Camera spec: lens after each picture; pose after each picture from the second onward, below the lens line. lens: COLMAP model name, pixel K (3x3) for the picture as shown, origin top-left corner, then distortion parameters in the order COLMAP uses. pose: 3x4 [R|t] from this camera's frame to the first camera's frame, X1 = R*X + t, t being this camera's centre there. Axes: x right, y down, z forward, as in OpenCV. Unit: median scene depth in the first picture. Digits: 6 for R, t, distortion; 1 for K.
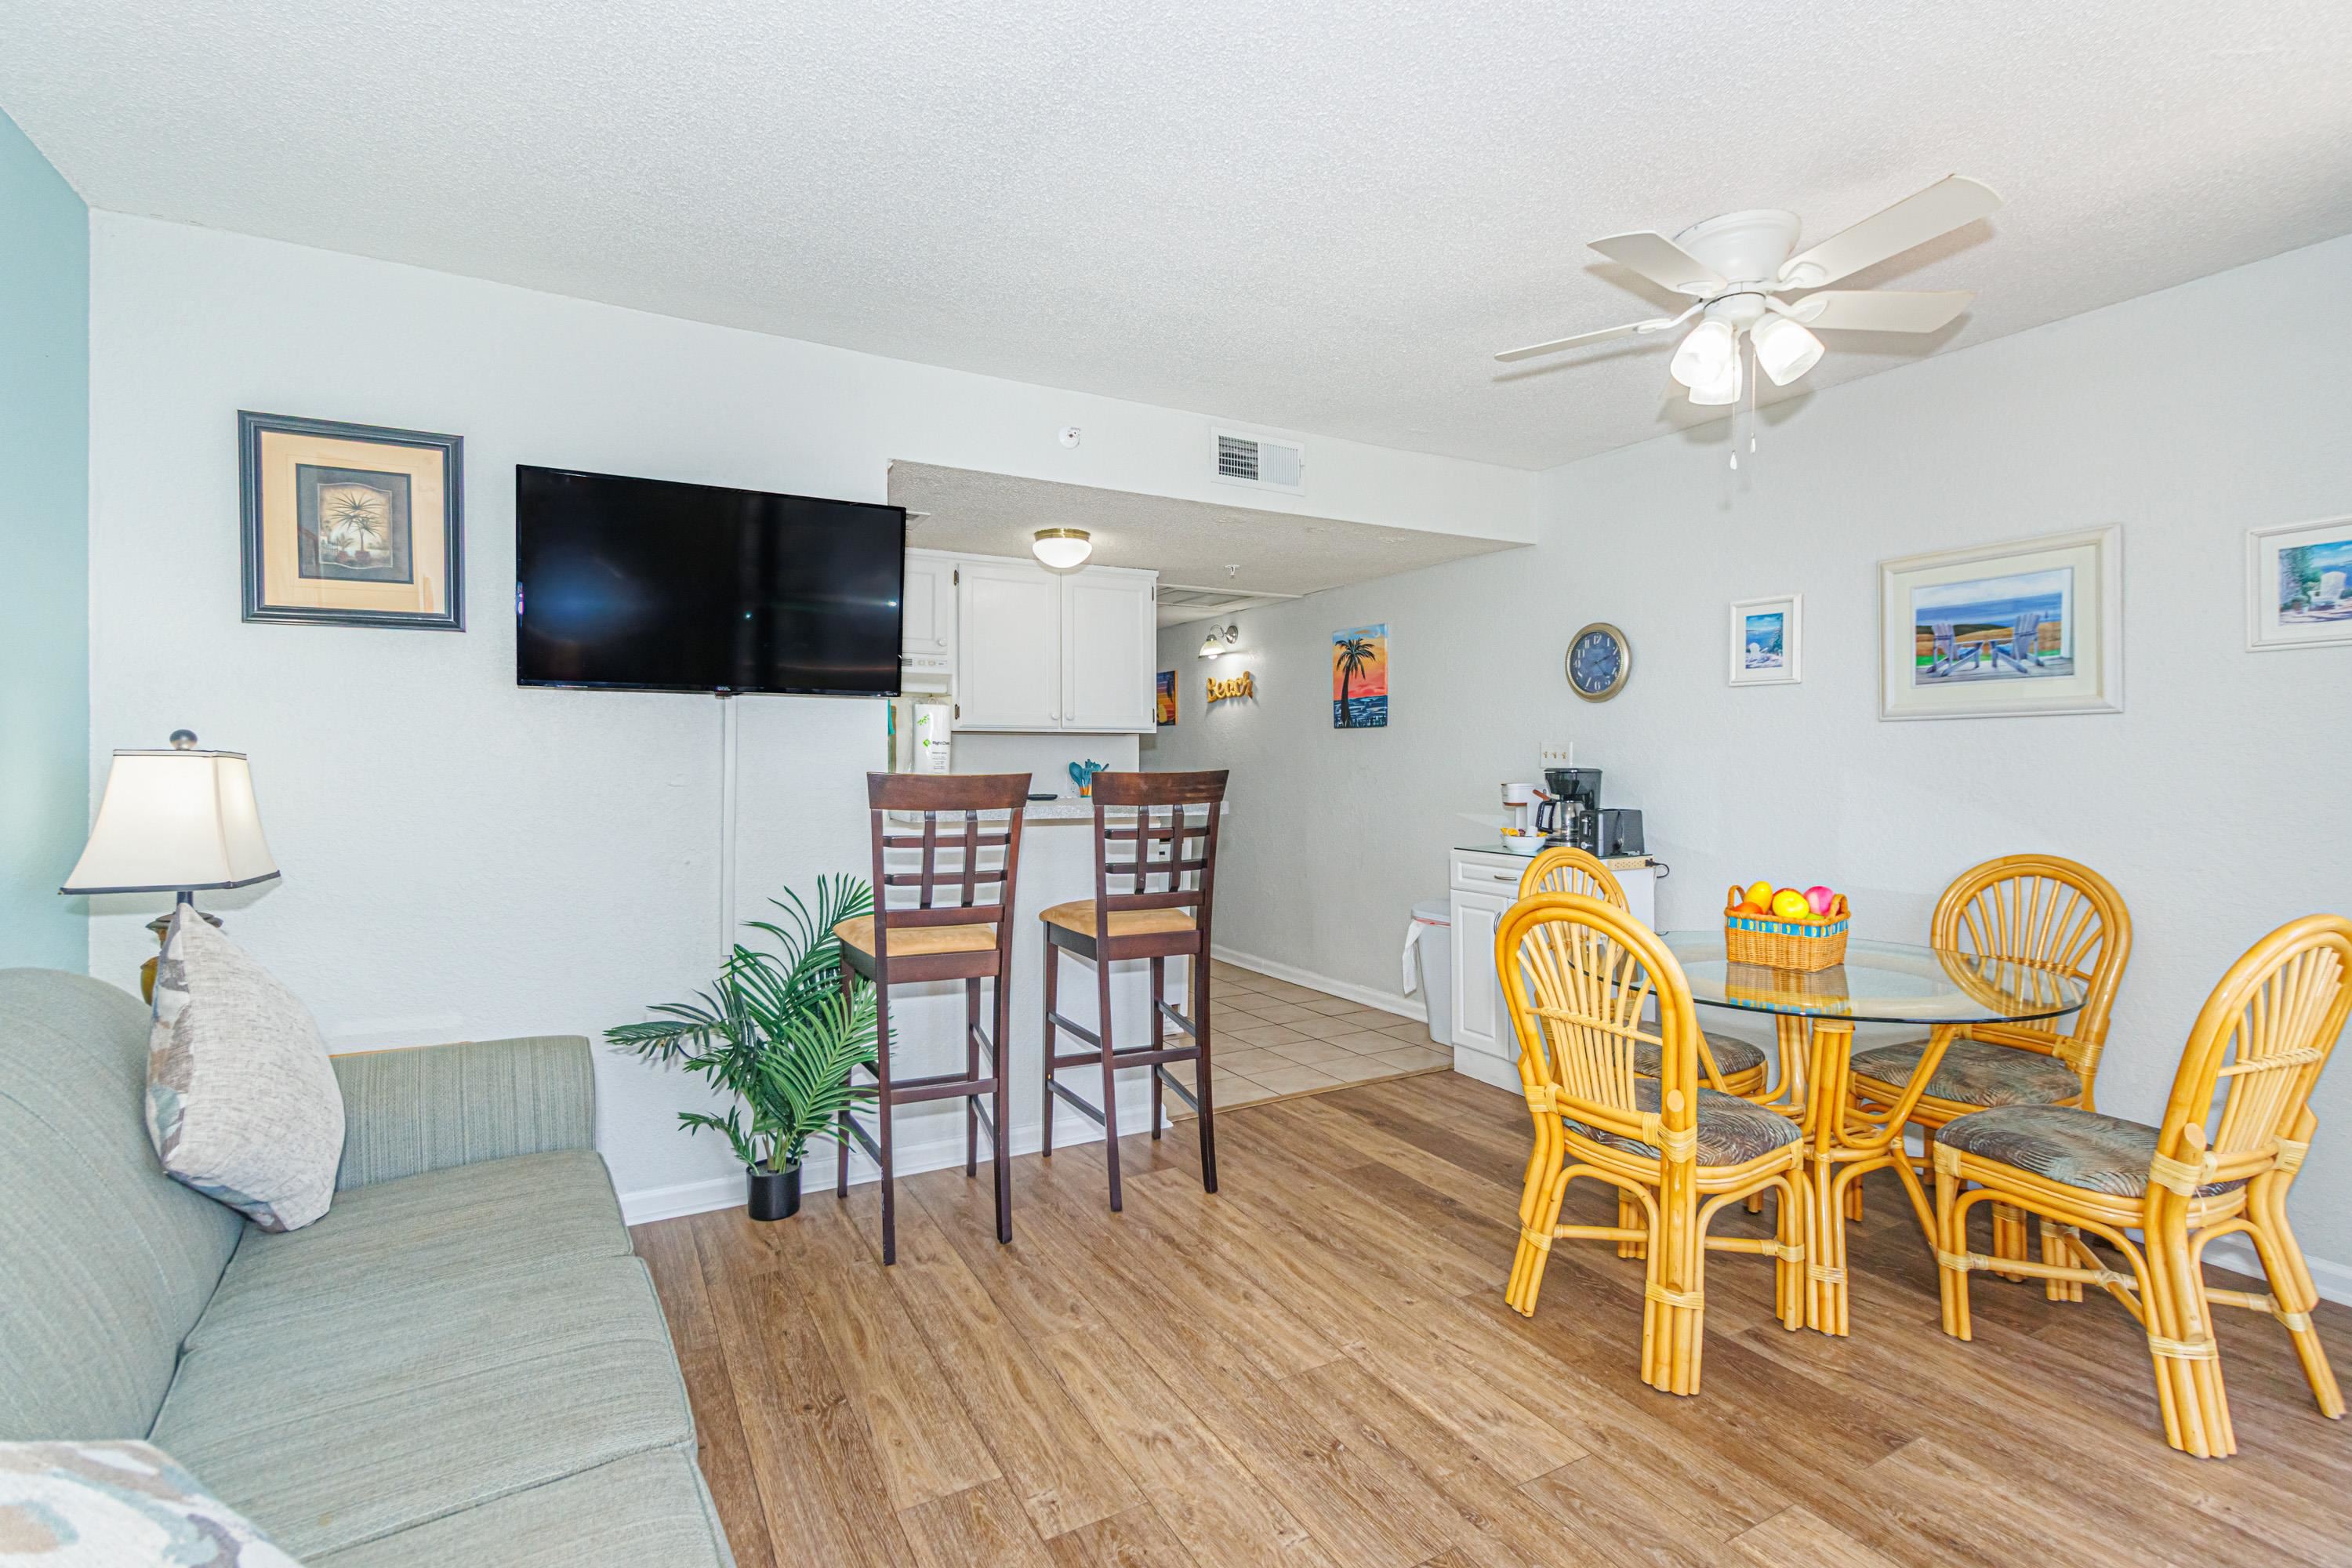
lens RADIAL K [[1085.4, 0, 1162.2], [0, 1085.4, 763.7], [0, 0, 1]] dist [0.000875, 0.002521]
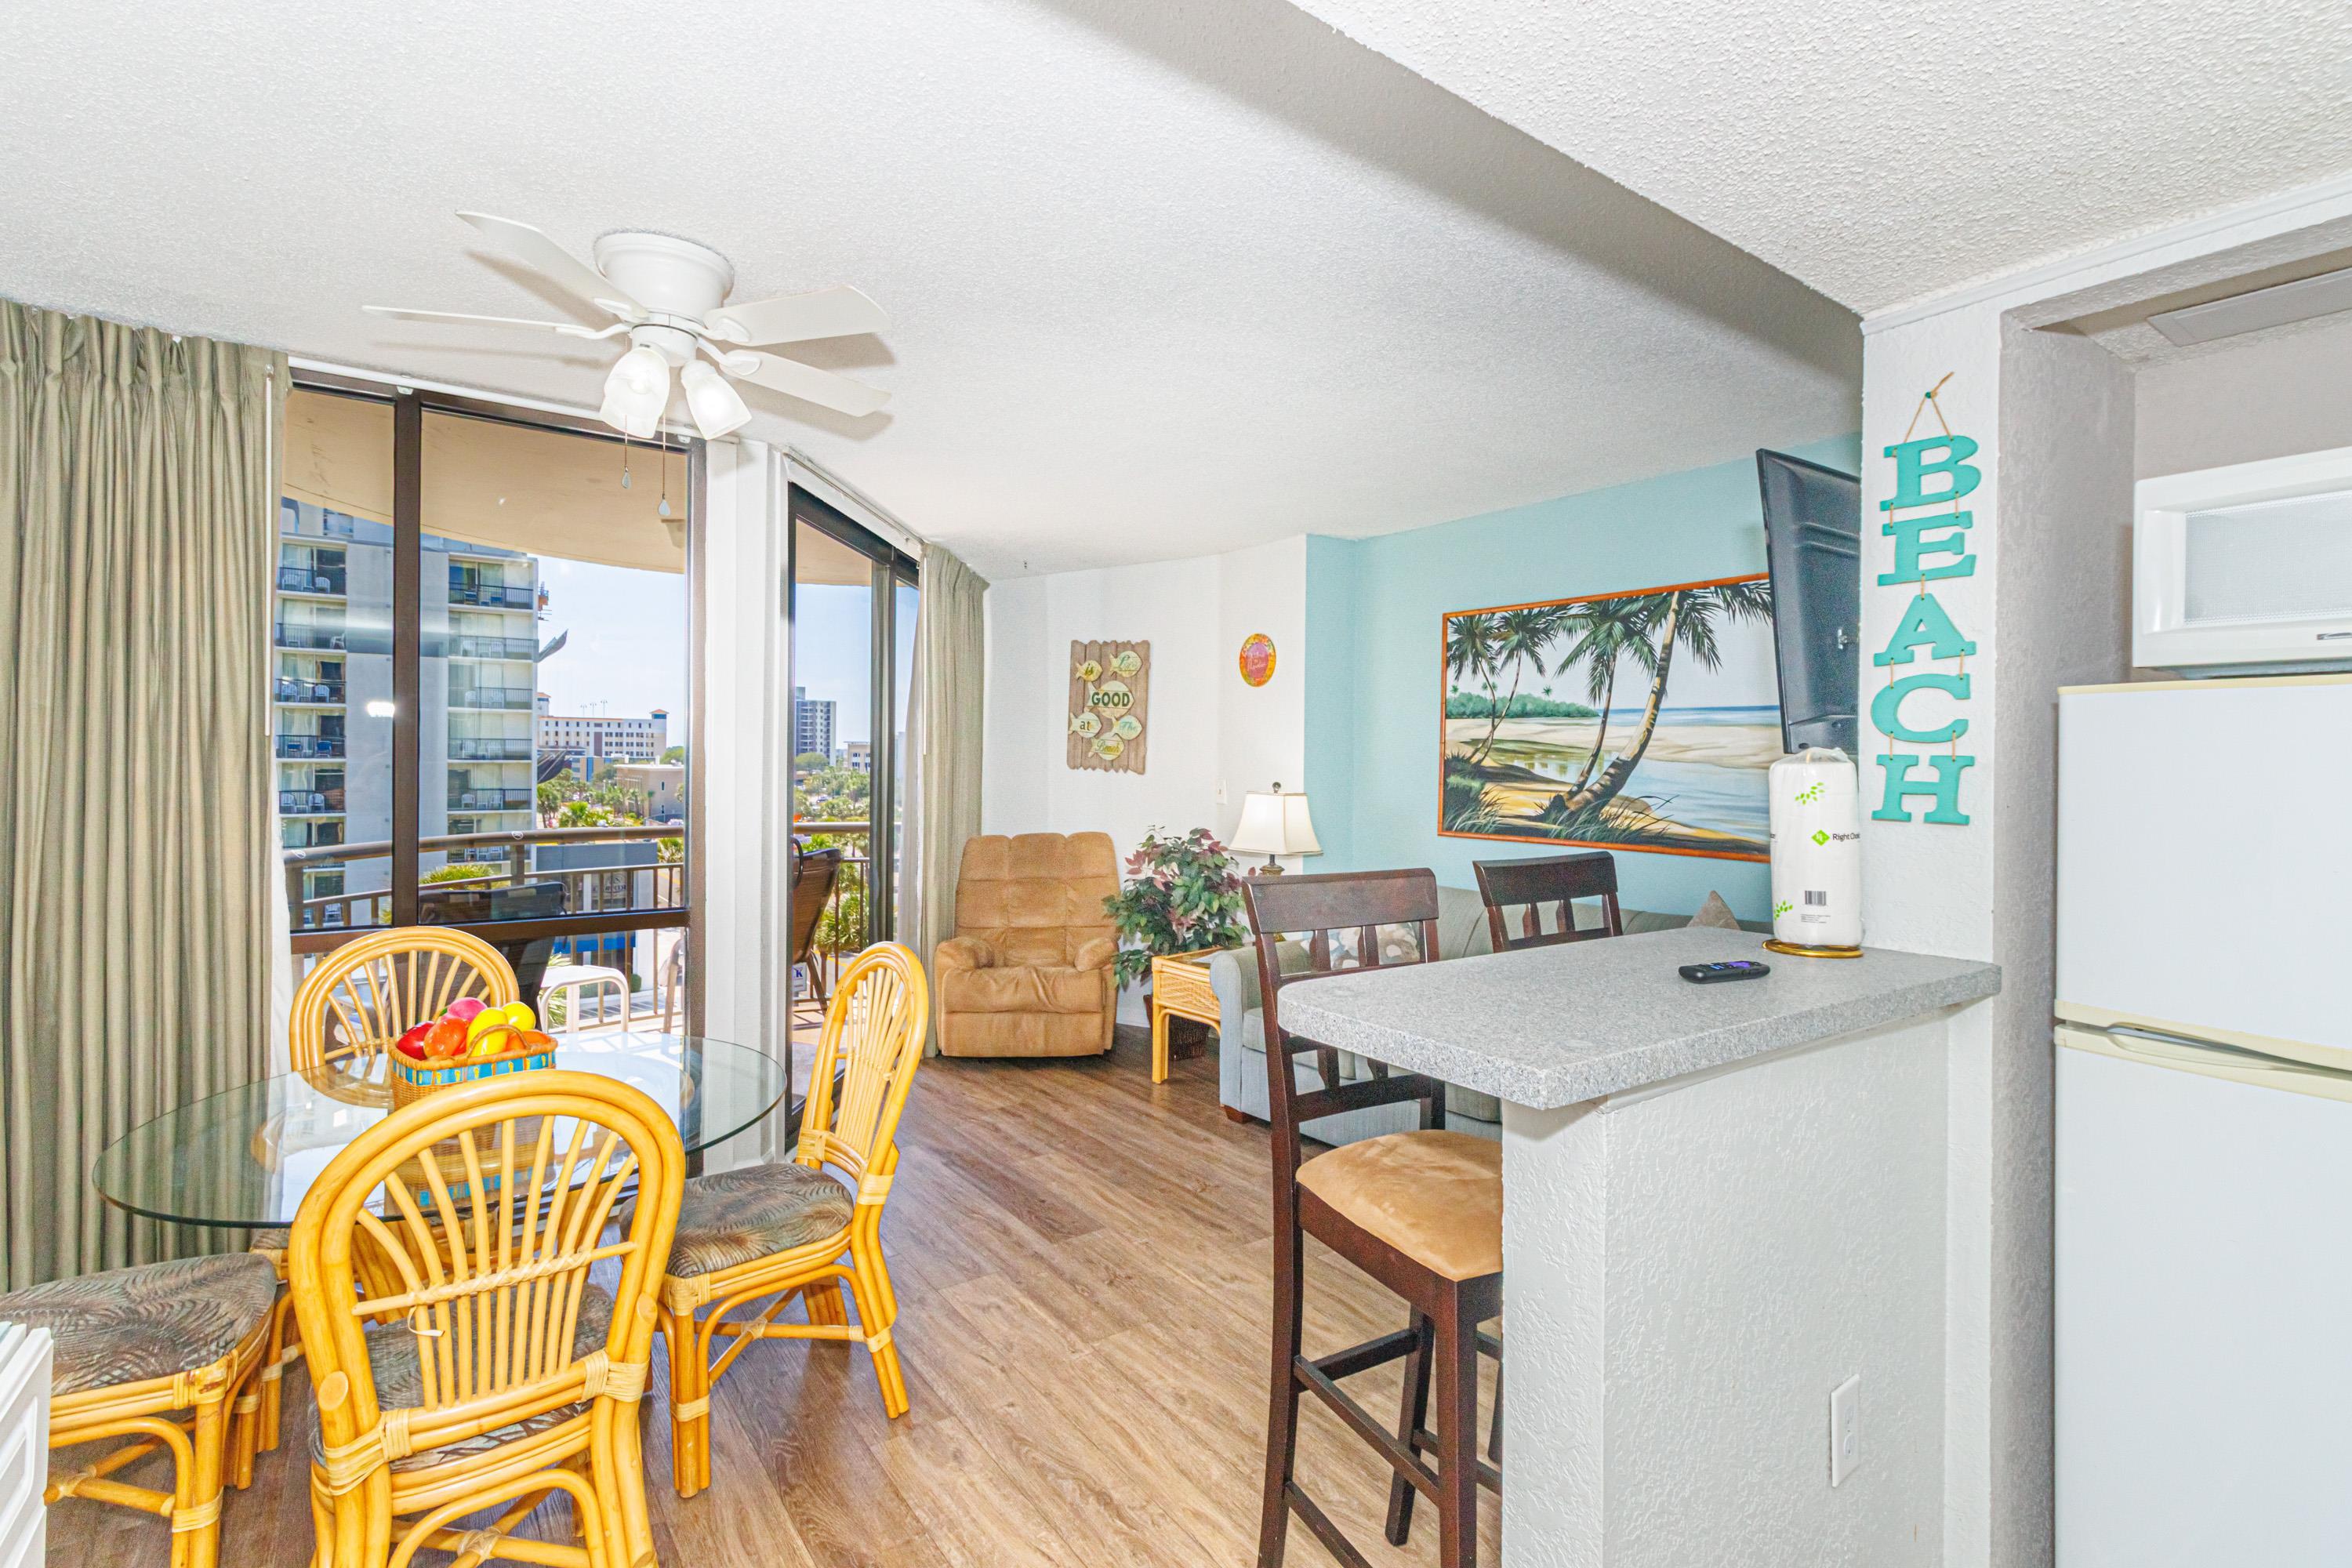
lens RADIAL K [[1085.4, 0, 1157.6], [0, 1085.4, 762.0], [0, 0, 1]] dist [0.000875, 0.002521]
pose [[-0.993332, -0.009472, -0.114901, 0.193577], [-0.010258, 0.999928, 0.006252, -0.063919], [0.114834, 0.007389, -0.993357, 1.756175]]
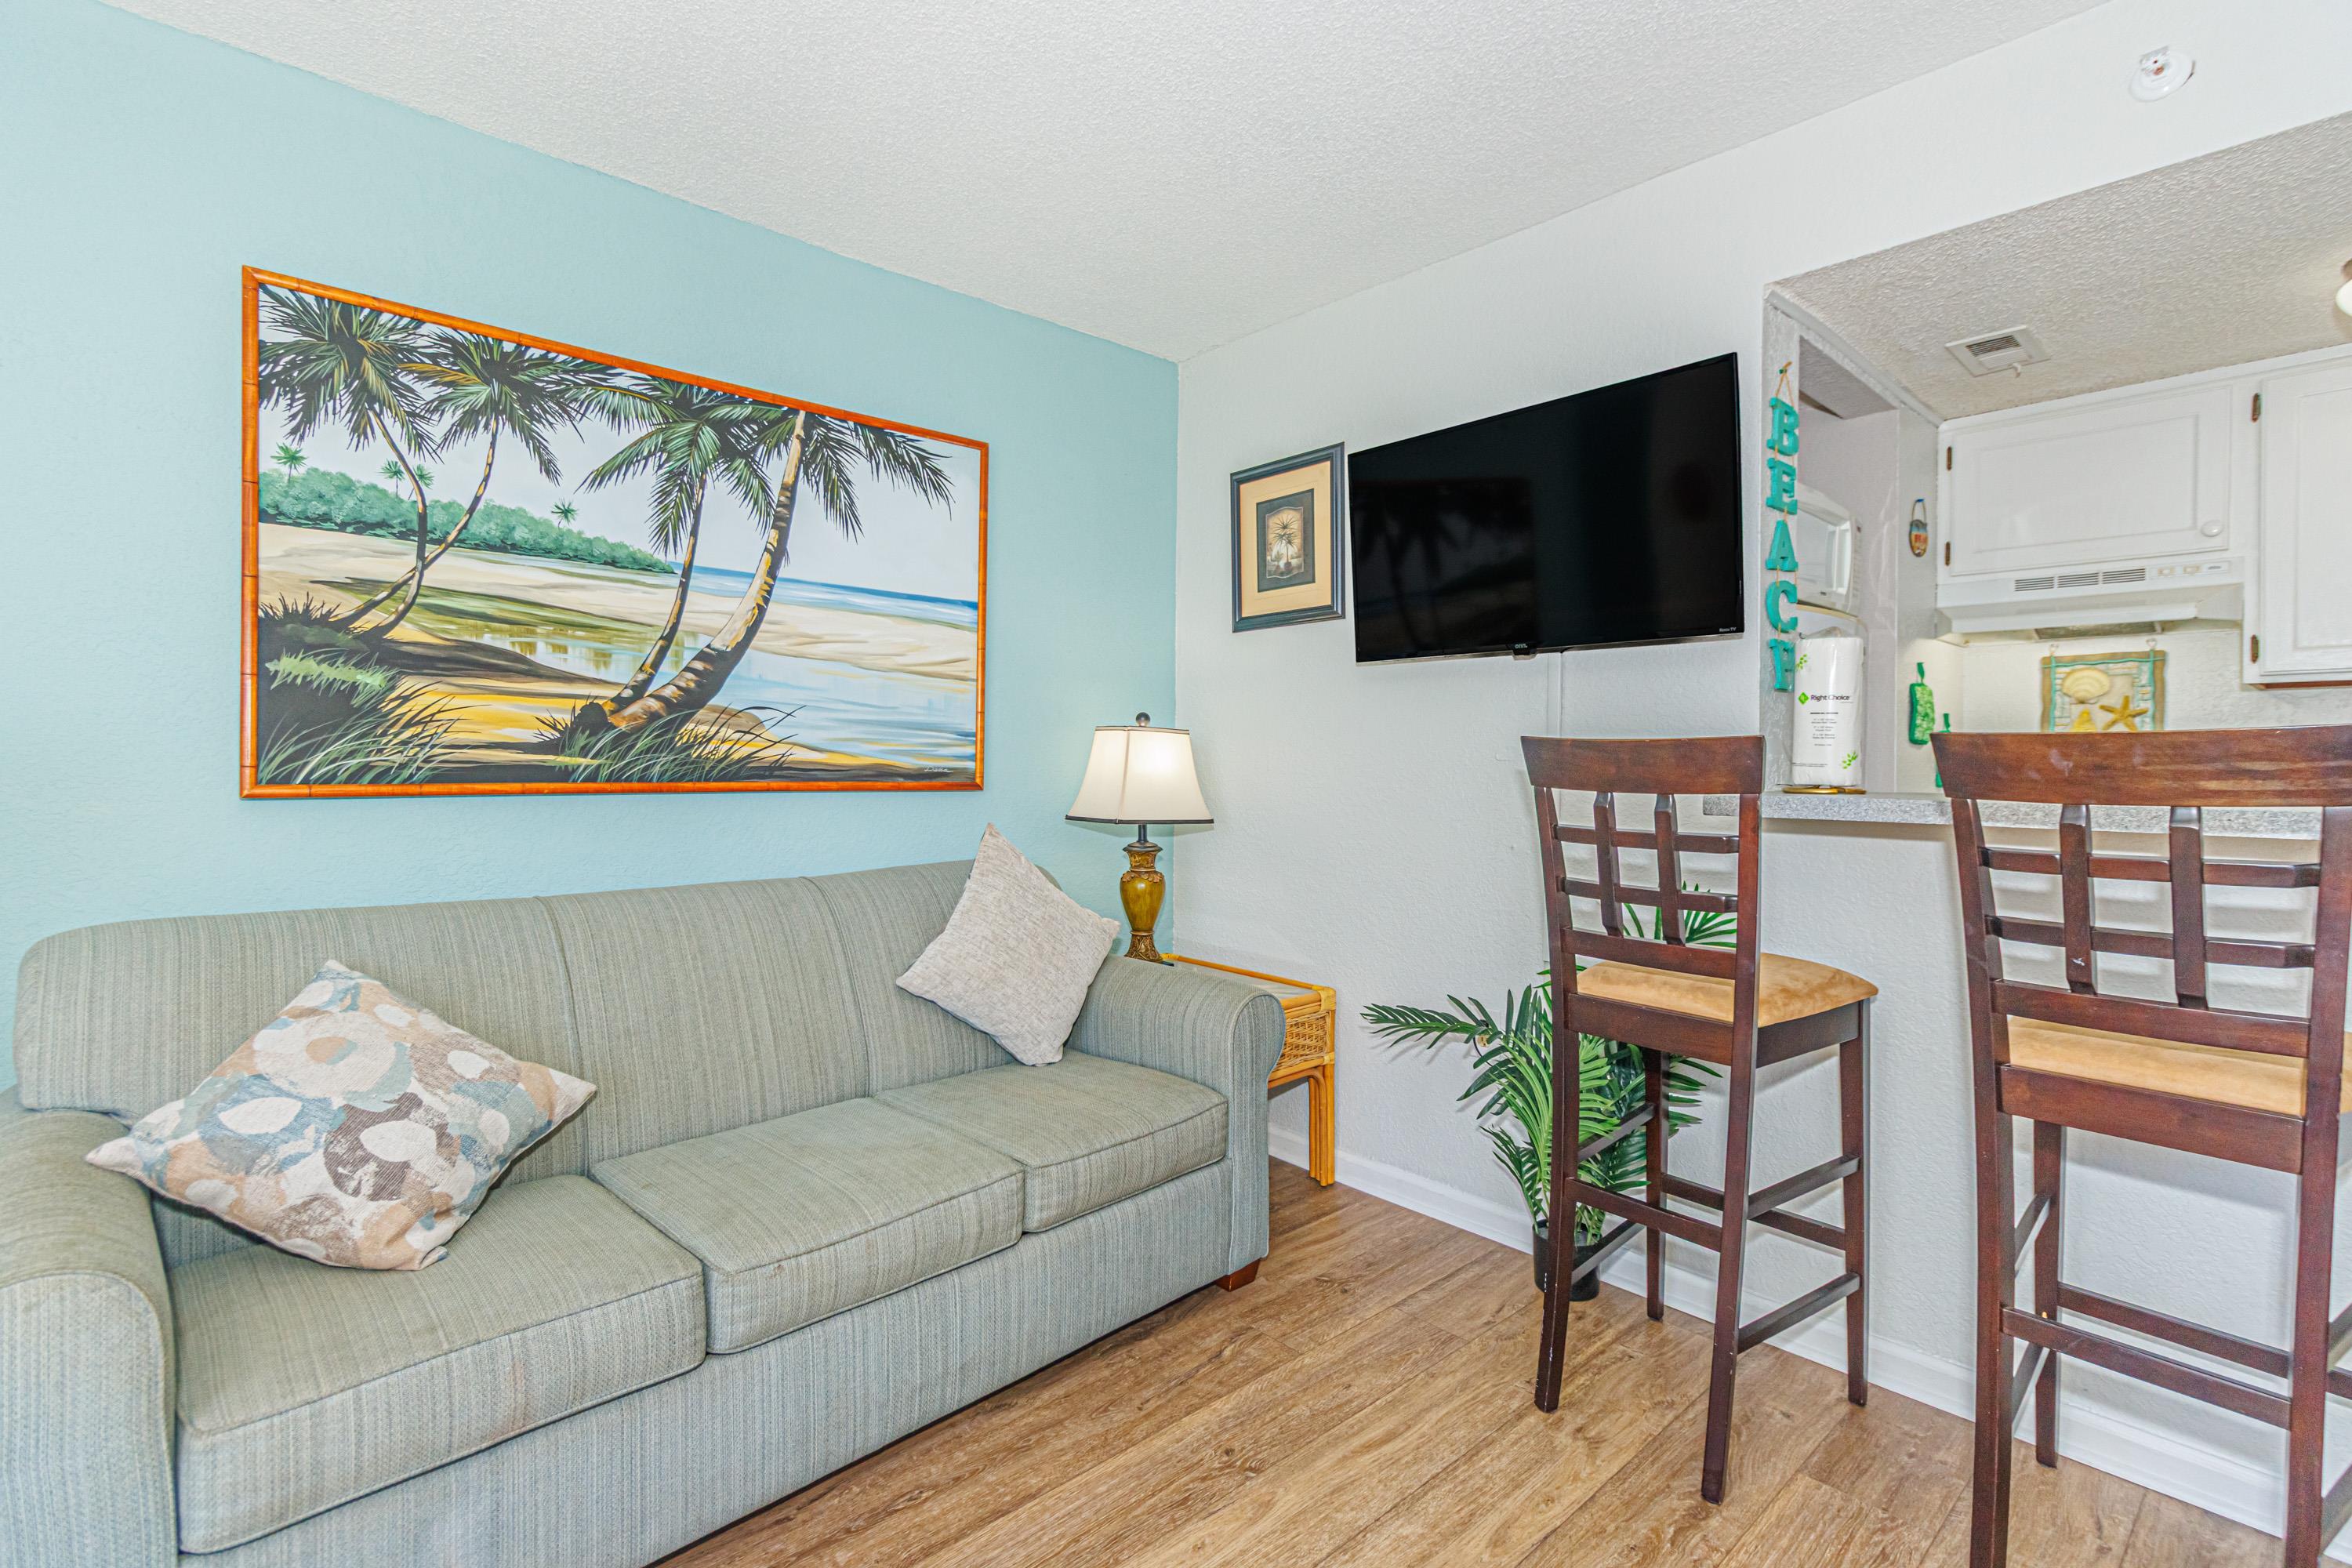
lens RADIAL K [[1085.4, 0, 1158.8], [0, 1085.4, 769.1], [0, 0, 1]] dist [0.000875, 0.002521]
pose [[0.223467, 0.007435, -0.974683, 0.384061], [-0.010414, 0.999932, 0.005240, 0.027541], [0.974656, 0.008980, 0.223530, 0.557508]]
